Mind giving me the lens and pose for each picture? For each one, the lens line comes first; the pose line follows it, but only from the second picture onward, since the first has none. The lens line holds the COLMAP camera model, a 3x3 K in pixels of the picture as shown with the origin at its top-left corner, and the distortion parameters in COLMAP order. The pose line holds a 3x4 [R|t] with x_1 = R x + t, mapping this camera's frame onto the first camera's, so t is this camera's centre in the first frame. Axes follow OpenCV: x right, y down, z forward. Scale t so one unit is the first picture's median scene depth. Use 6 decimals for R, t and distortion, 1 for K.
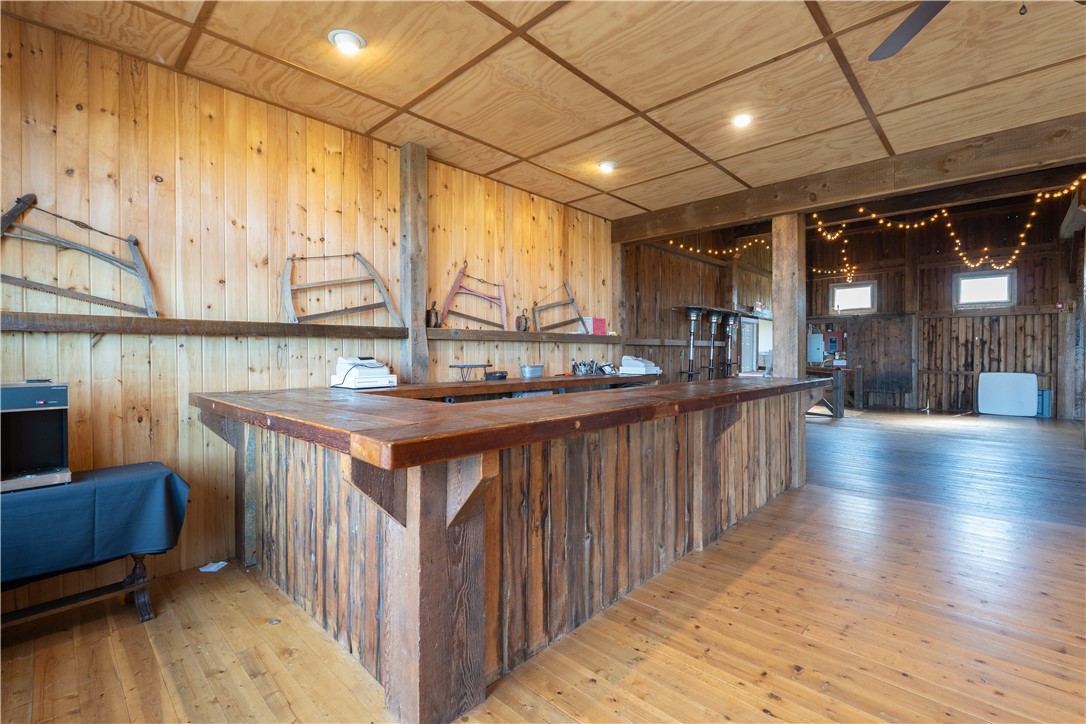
lens RADIAL K [[493.0, 0, 545.0], [0, 493.0, 357.8], [0, 0, 1]] dist [-0.001698, -0.000885]
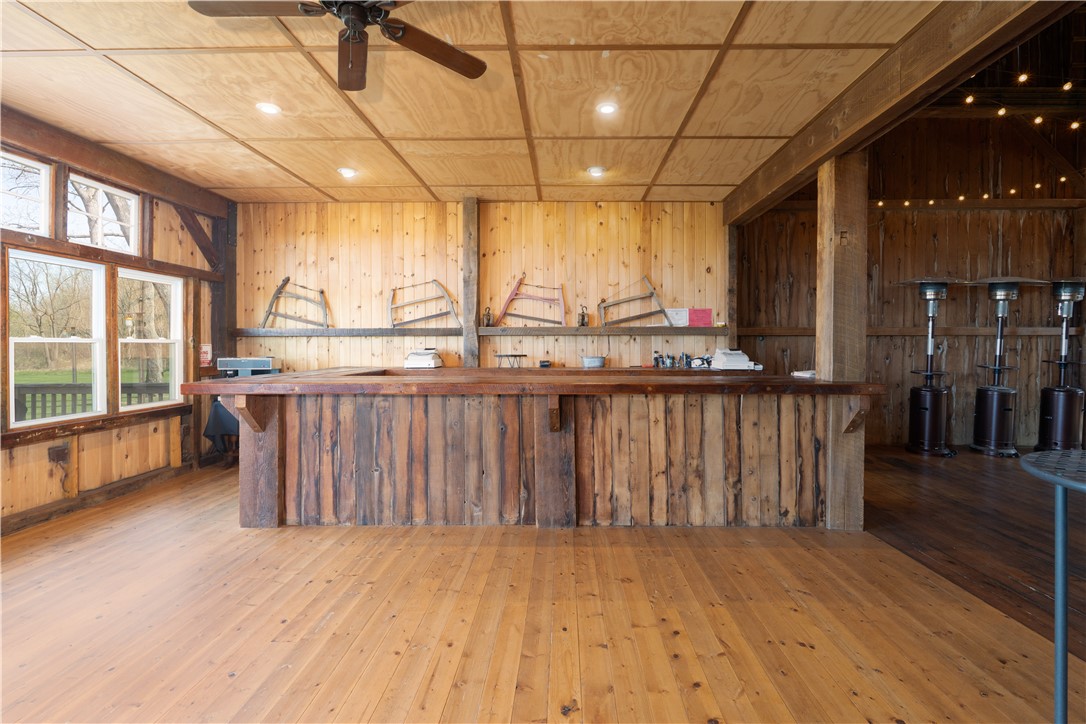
lens RADIAL K [[493.0, 0, 562.2], [0, 493.0, 349.3], [0, 0, 1]] dist [-0.001698, -0.000885]
pose [[0.670587, 0.009614, -0.741769, 1.065744], [-0.006586, 0.999954, 0.007006, -0.011826], [0.741802, 0.000188, 0.670619, 0.279714]]
